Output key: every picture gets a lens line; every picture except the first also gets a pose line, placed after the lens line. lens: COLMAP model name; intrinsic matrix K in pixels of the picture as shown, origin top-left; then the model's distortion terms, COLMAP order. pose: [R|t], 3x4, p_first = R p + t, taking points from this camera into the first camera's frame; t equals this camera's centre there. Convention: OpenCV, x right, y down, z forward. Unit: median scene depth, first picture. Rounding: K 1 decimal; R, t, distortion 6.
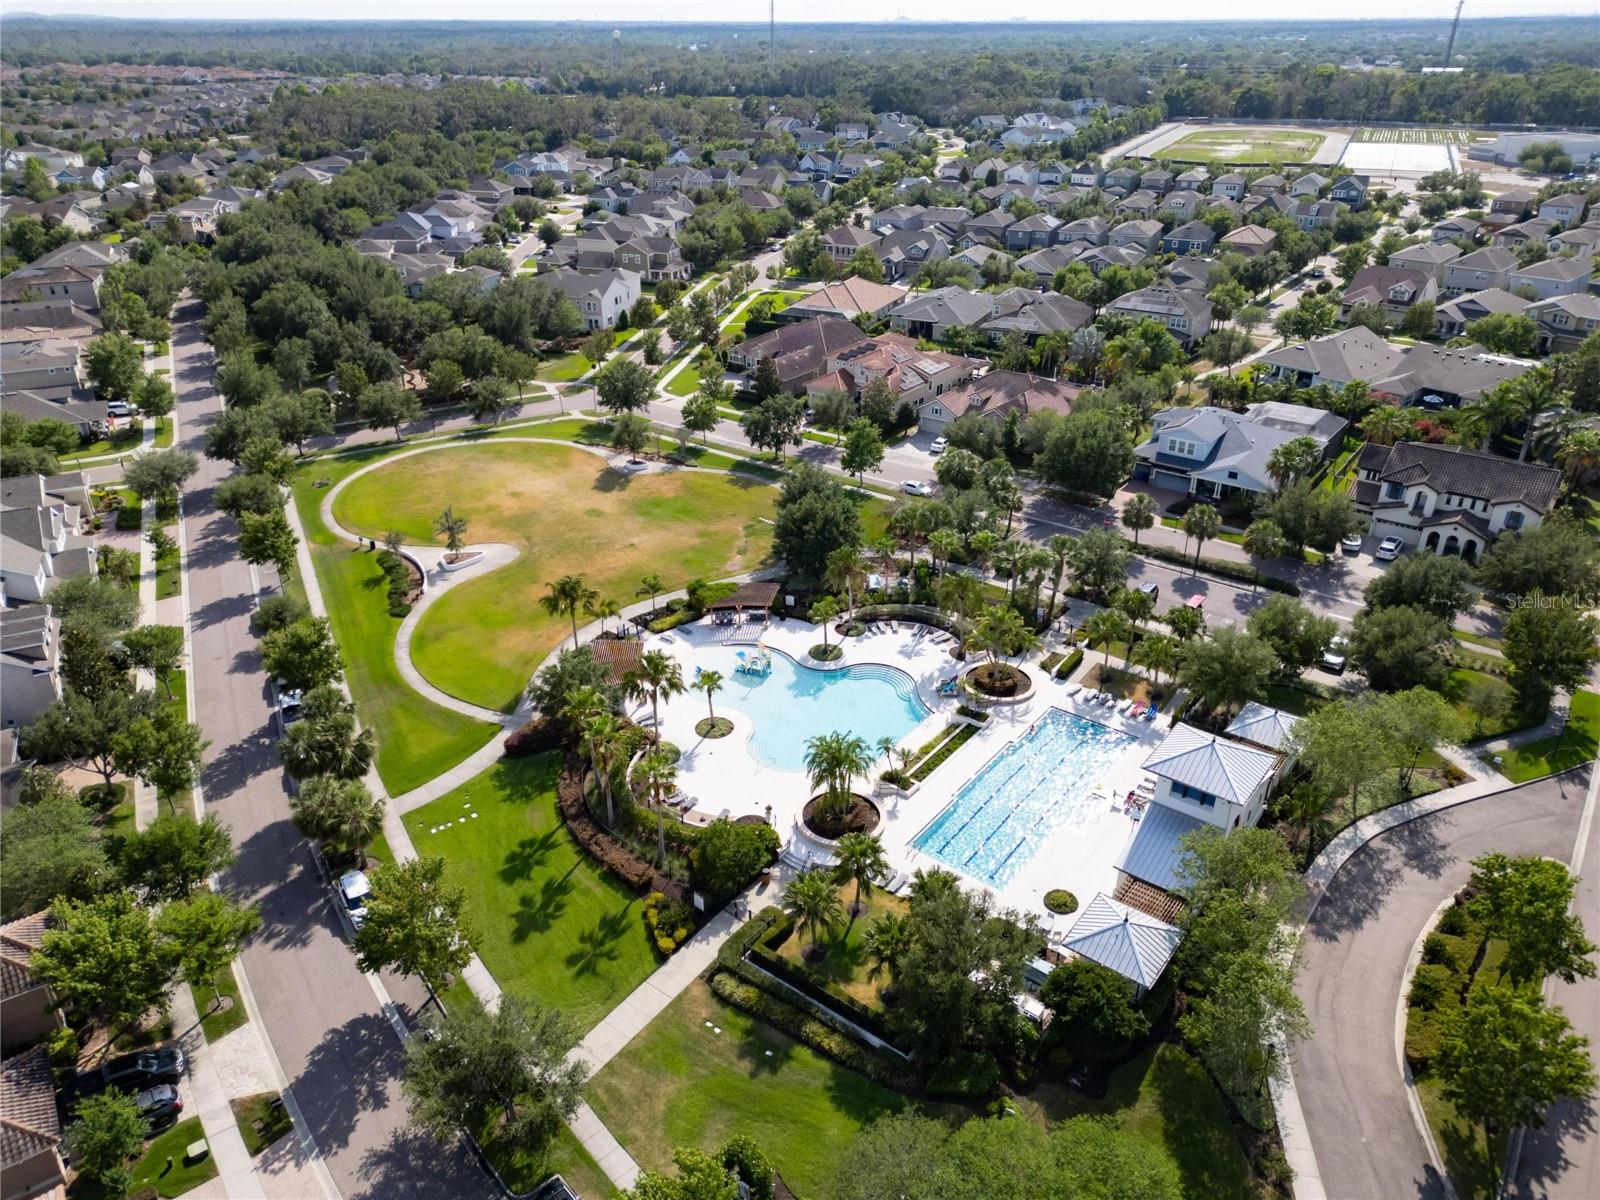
lens RADIAL K [[1121.4, 0, 804.7], [0, 1121.4, 587.1], [0, 0, 1]] dist [0.063593, -0.057303]
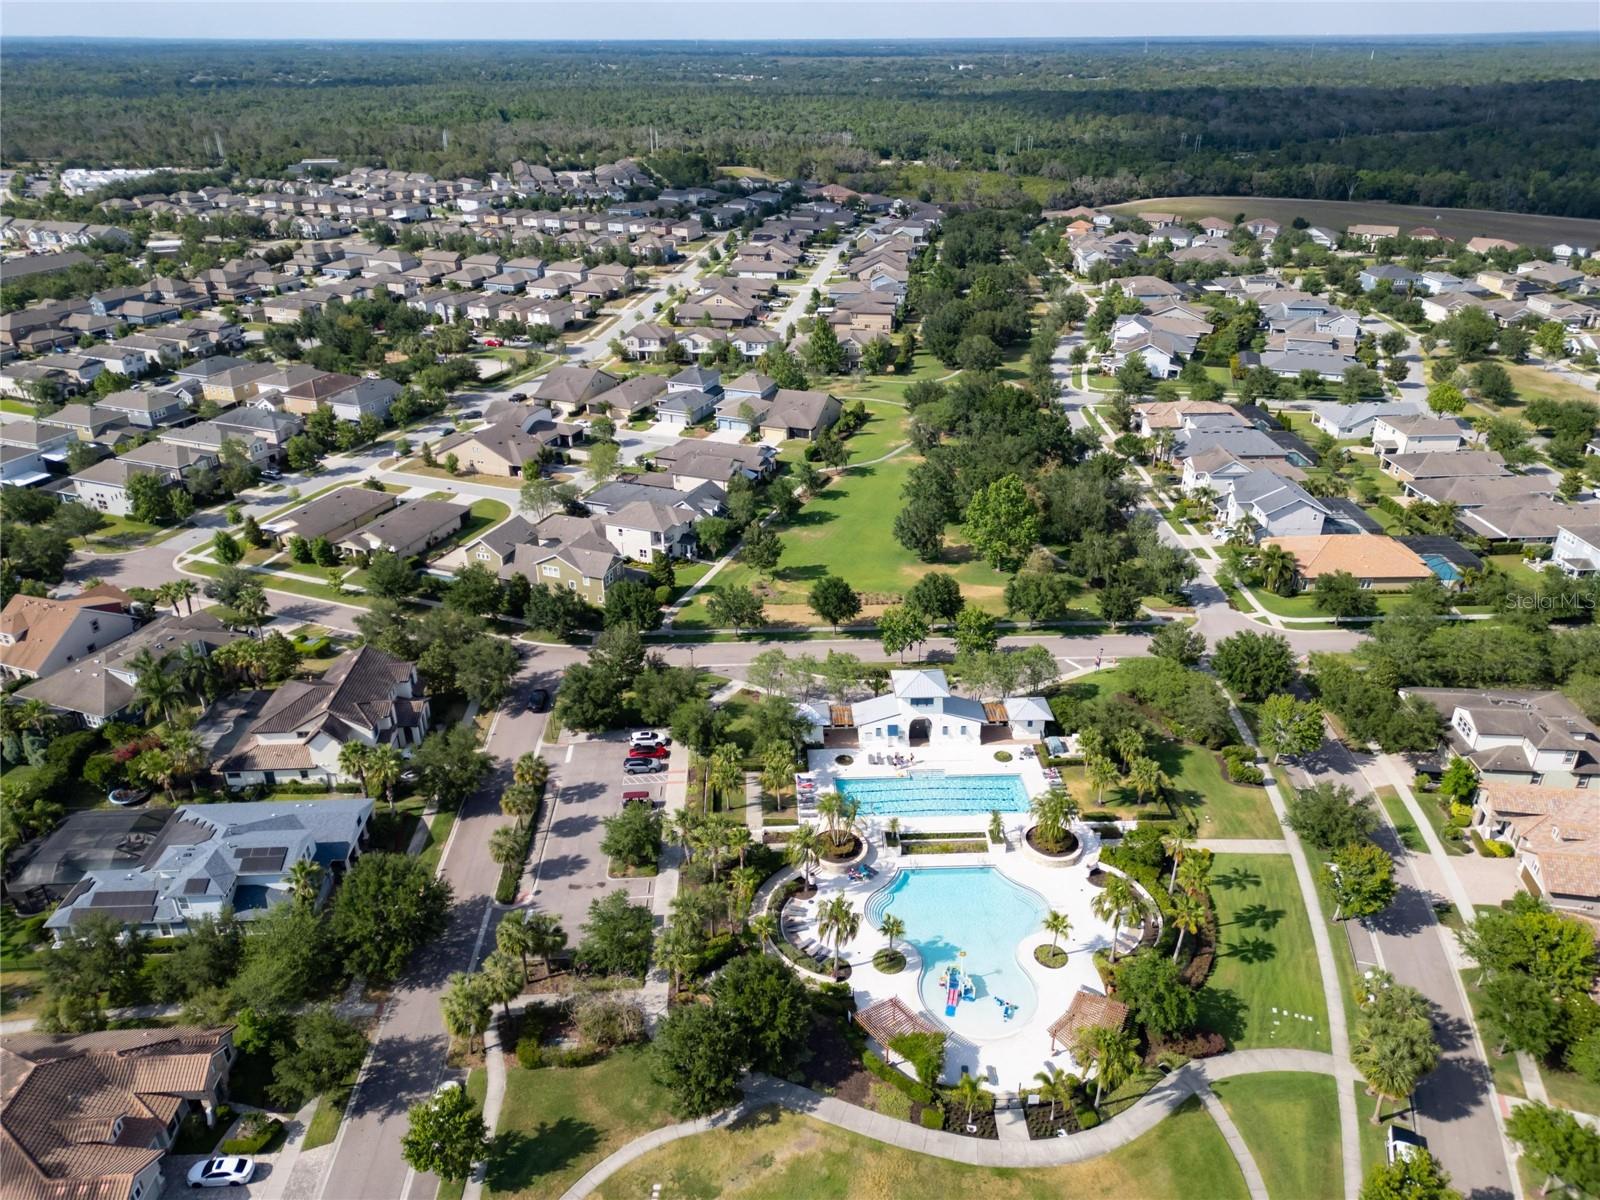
lens RADIAL K [[1121.4, 0, 807.5], [0, 1121.4, 594.0], [0, 0, 1]] dist [0.063593, -0.057303]
pose [[-0.645854, -0.336255, 0.685423, -0.675891], [0.345646, 0.671721, 0.655226, -1.115079], [-0.680736, 0.660094, -0.317608, 1.473576]]
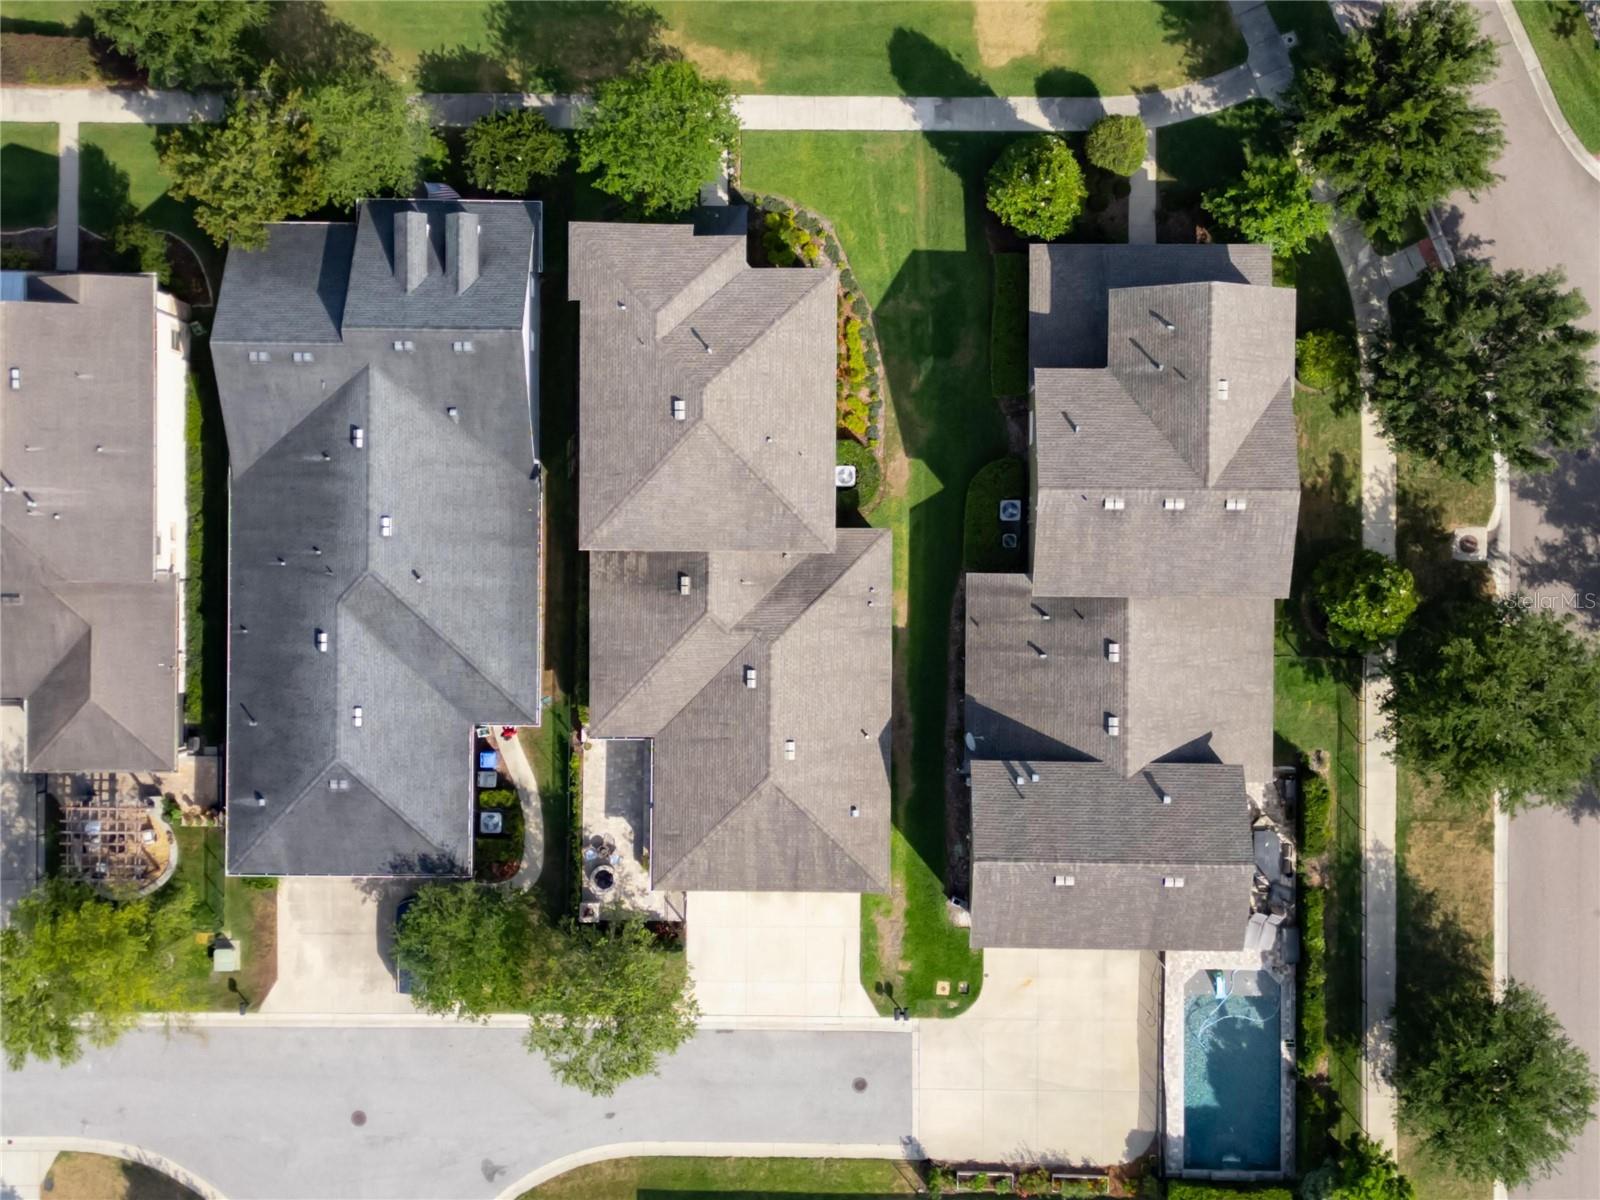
lens RADIAL K [[2235.4, 0, 803.3], [0, 2235.4, 594.1], [0, 0, 1]] dist [0.094125, 0.000000]
pose [[-0.491811, 0.870596, 0.013605, 1.216169], [-0.378054, -0.227591, 0.897373, -0.834789], [0.784345, 0.436194, 0.441064, 0.454925]]
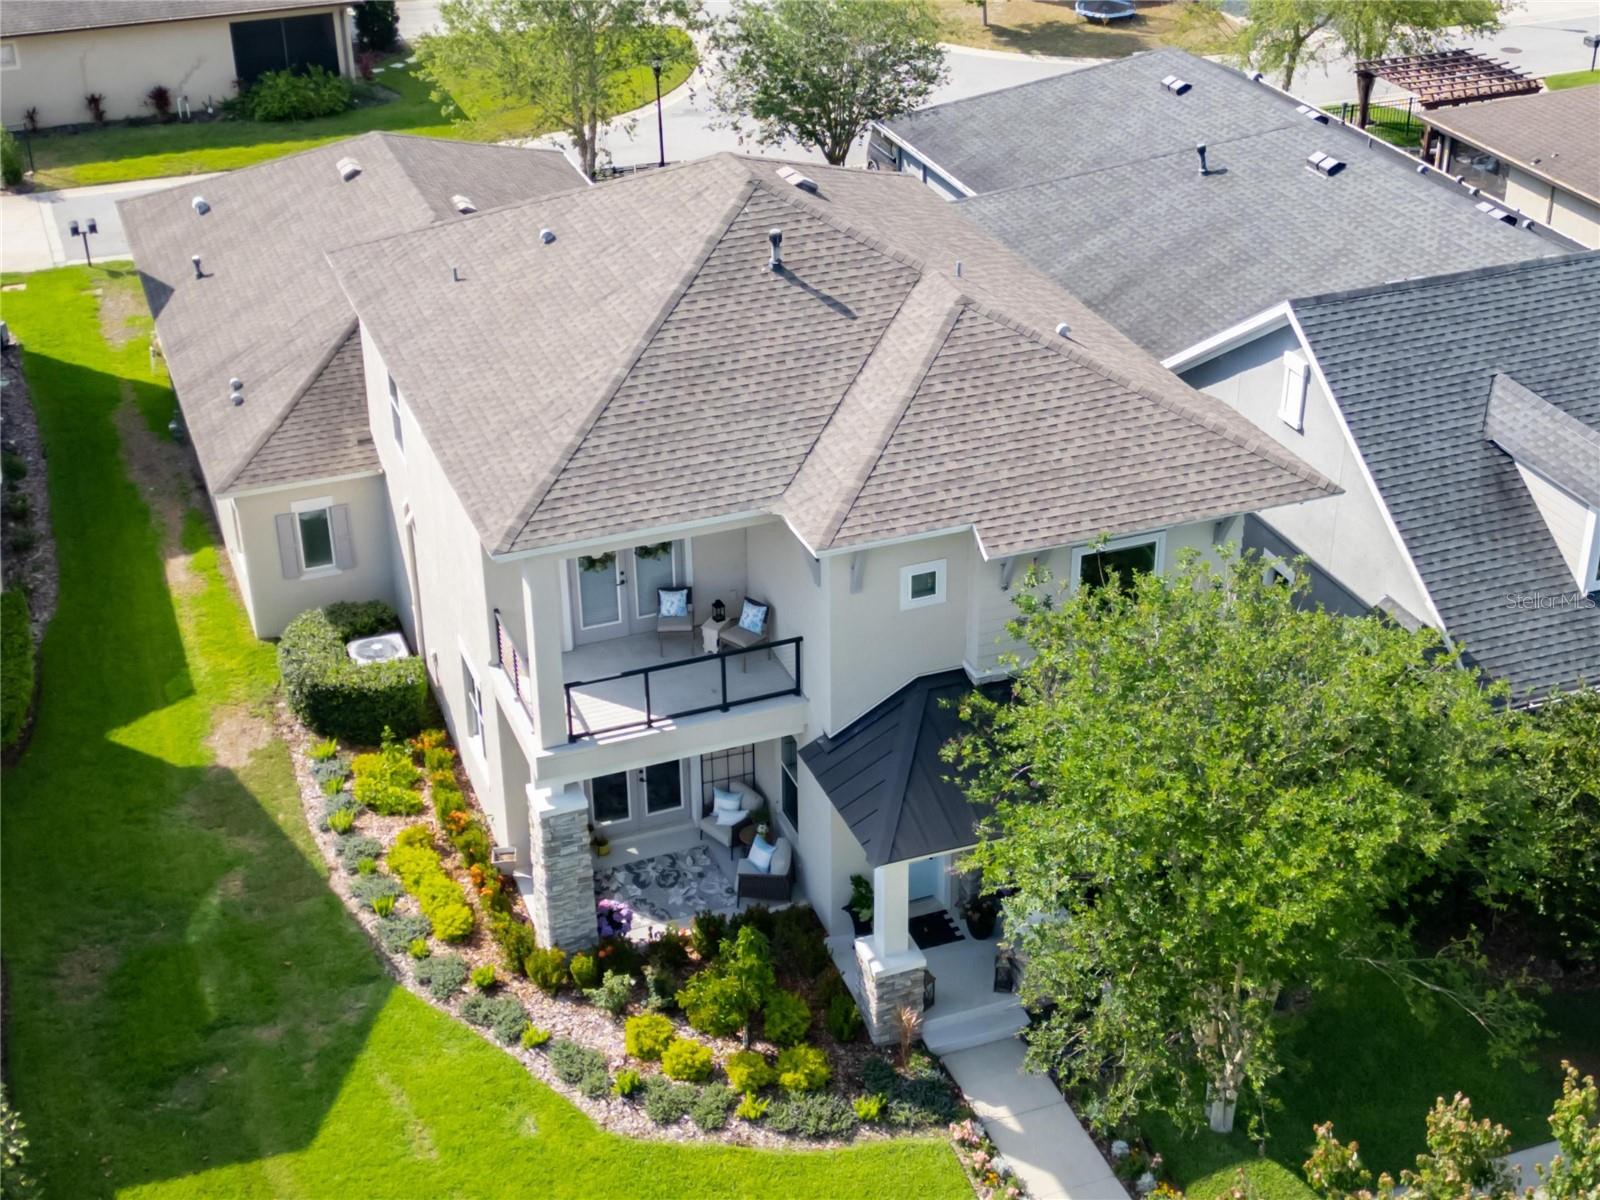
lens RADIAL K [[2235.4, 0, 812.3], [0, 2235.4, 591.0], [0, 0, 1]] dist [0.094125, 0.000000]
pose [[0.146301, -0.480304, 0.864815, 0.806892], [0.453794, 0.809397, 0.372757, 0.071104], [-0.879015, 0.337913, 0.336375, 0.727343]]
